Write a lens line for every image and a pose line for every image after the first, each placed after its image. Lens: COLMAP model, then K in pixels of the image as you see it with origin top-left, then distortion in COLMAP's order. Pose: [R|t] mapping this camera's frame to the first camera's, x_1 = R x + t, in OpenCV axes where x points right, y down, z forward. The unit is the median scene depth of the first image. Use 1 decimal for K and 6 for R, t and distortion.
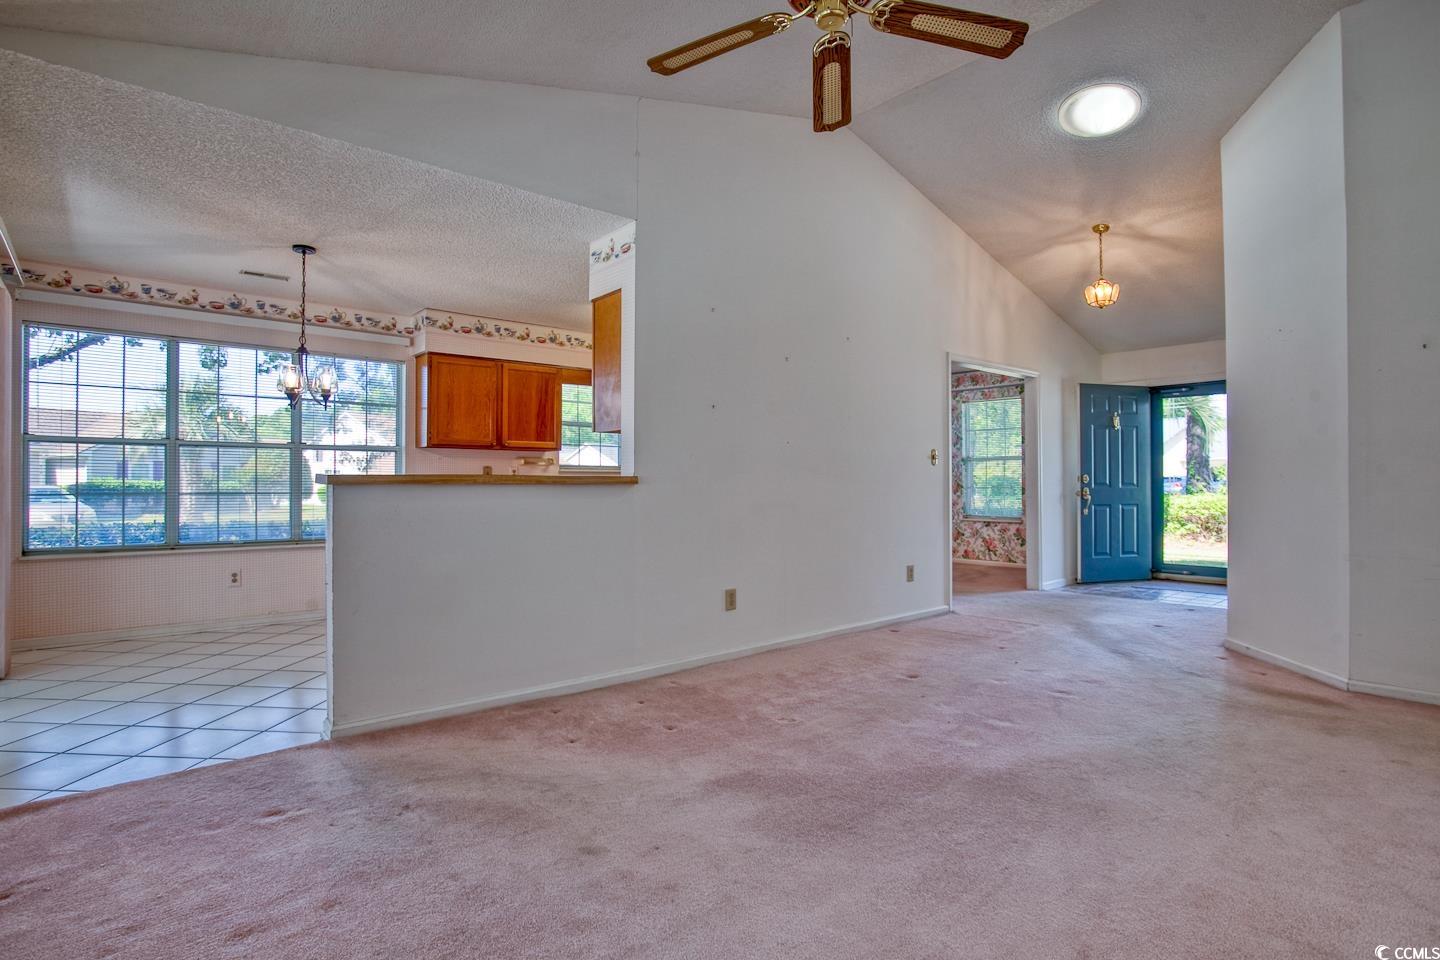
lens RADIAL K [[715.4, 0, 720.0], [0, 715.4, 482.6], [0, 0, 1]] dist [-0.020406, 0.005221]
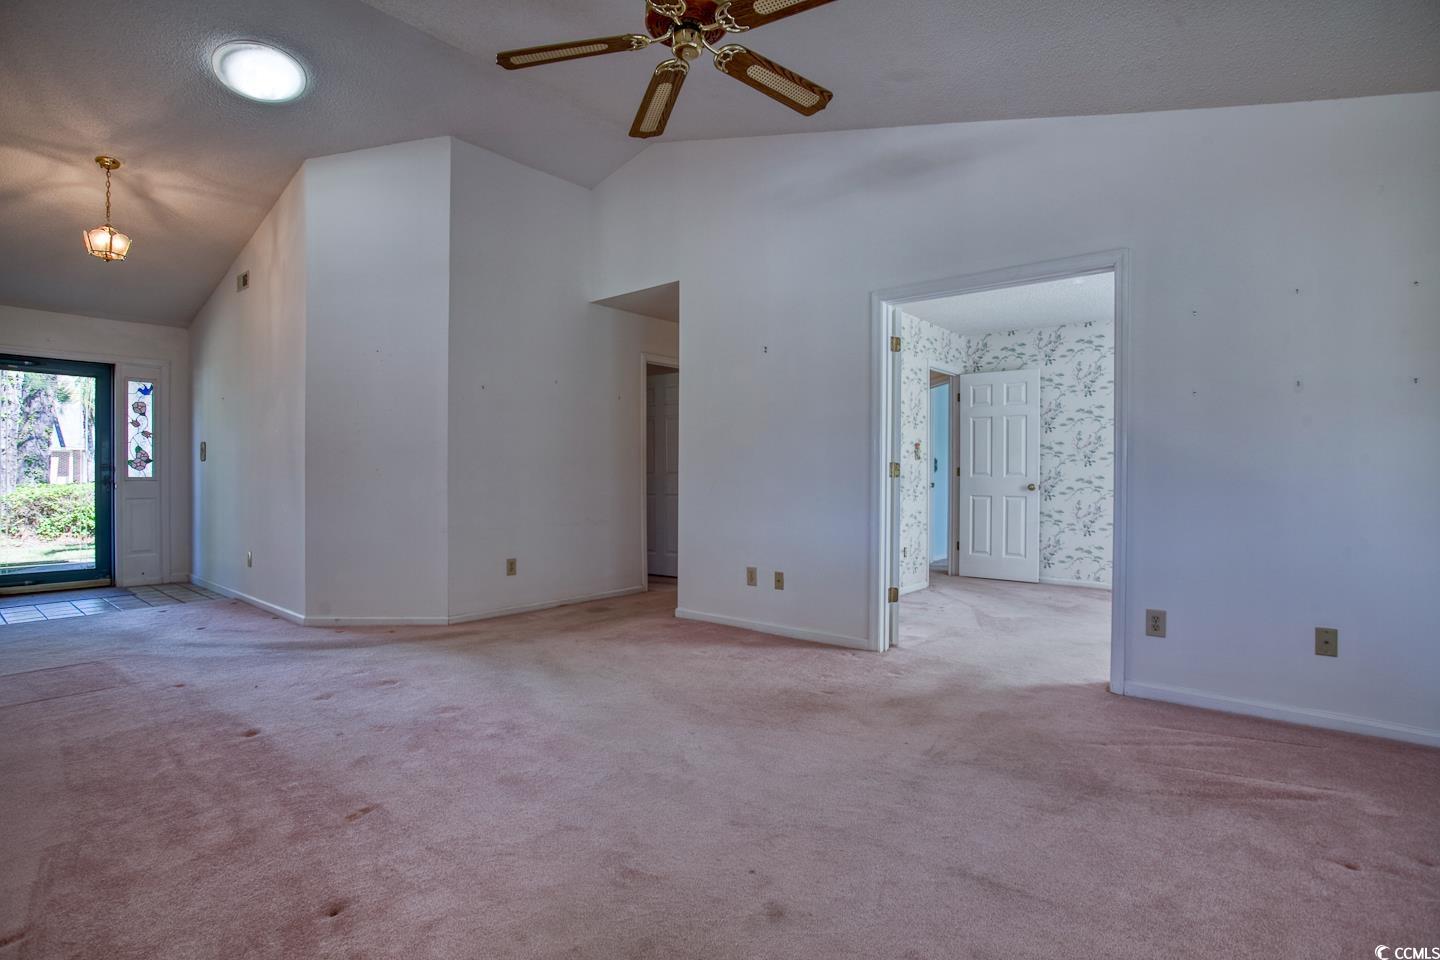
lens RADIAL K [[715.4, 0, 718.1], [0, 715.4, 472.5], [0, 0, 1]] dist [-0.020406, 0.005221]
pose [[-0.143695, 0.008322, 0.989587, -0.228338], [-0.002150, 0.999960, -0.008721, 0.002034], [-0.989620, -0.003381, -0.143671, 0.265354]]
